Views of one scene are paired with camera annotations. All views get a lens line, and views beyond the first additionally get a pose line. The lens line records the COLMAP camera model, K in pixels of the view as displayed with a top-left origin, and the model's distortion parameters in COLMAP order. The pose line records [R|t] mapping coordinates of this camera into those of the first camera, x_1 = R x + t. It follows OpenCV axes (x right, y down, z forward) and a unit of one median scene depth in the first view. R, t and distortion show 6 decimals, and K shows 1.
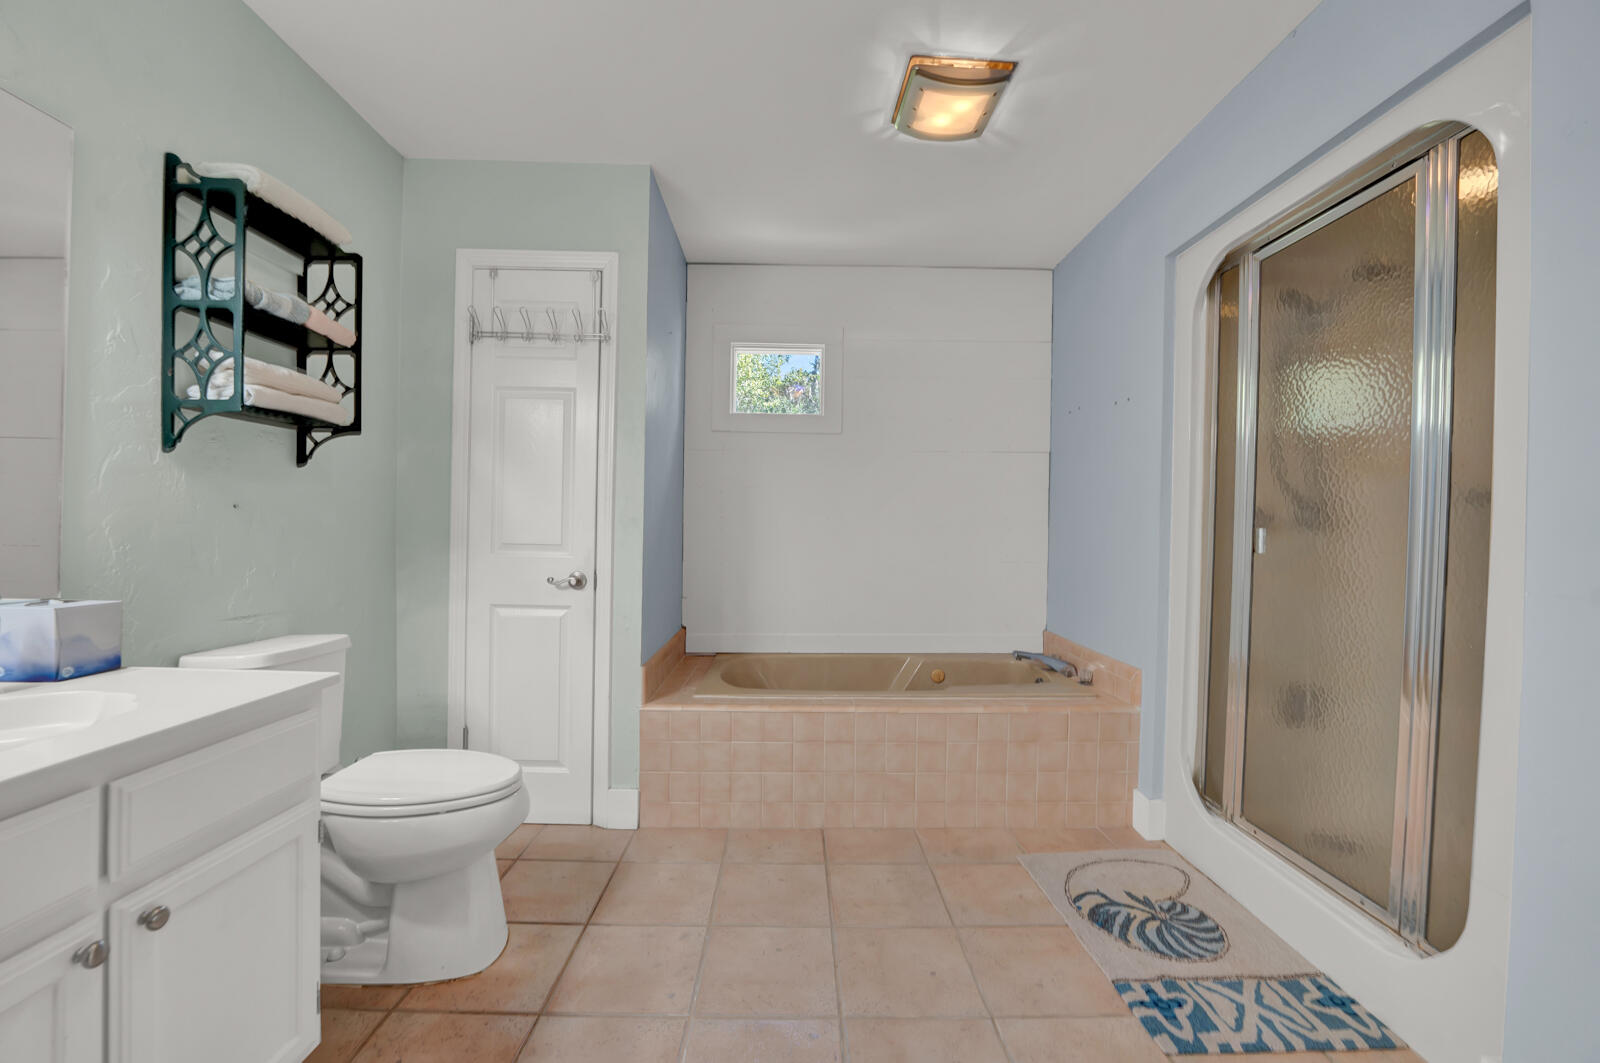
lens RADIAL K [[652.2, 0, 794.5], [0, 652.2, 531.5], [0, 0, 1]] dist [-0.029056, 0.000235]
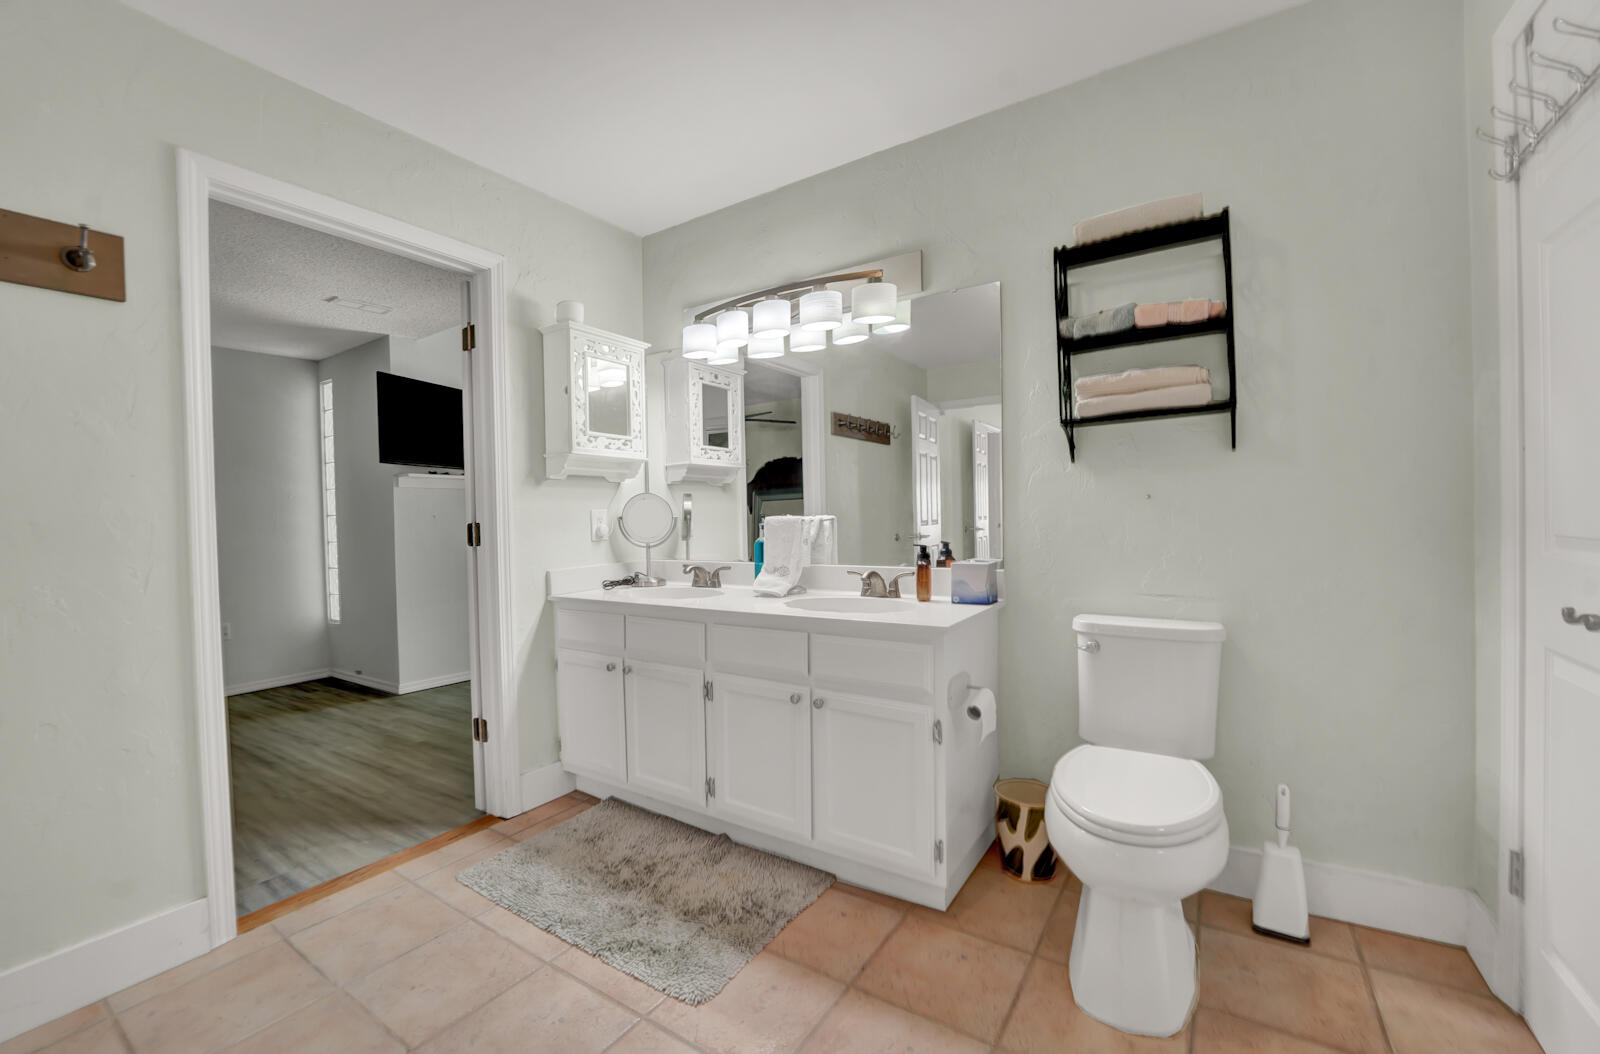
lens RADIAL K [[662.0, 0, 780.3], [0, 662.0, 525.9], [0, 0, 1]] dist [-0.020830, 0.000362]
pose [[-0.569388, 0.008782, -0.822022, 0.402681], [0.017557, 0.999845, -0.001480, 0.001971], [0.821881, -0.015276, -0.569454, 0.956730]]
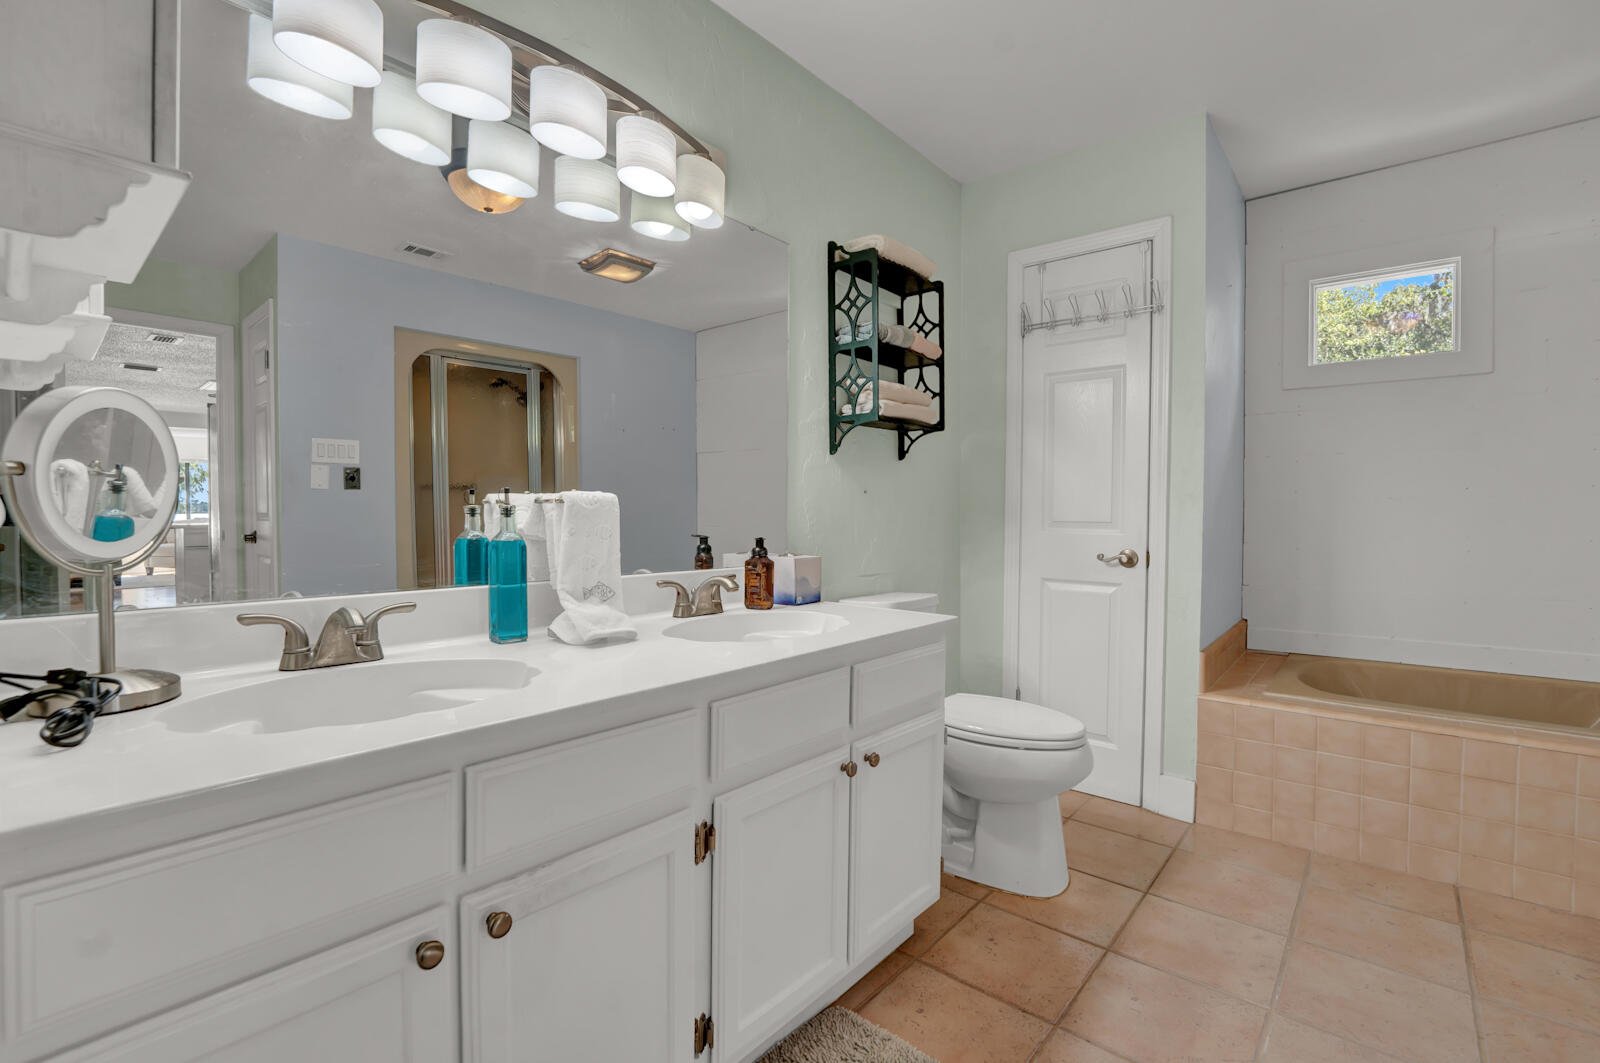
lens RADIAL K [[689.8, 0, 797.1], [0, 689.8, 529.0], [0, 0, 1]] dist [-0.029751, 0.002987]
pose [[0.746200, 0.000507, -0.665721, -0.019561], [0.011639, 0.999837, 0.013807, 0.014000], [0.665620, -0.018051, 0.746073, -0.156960]]
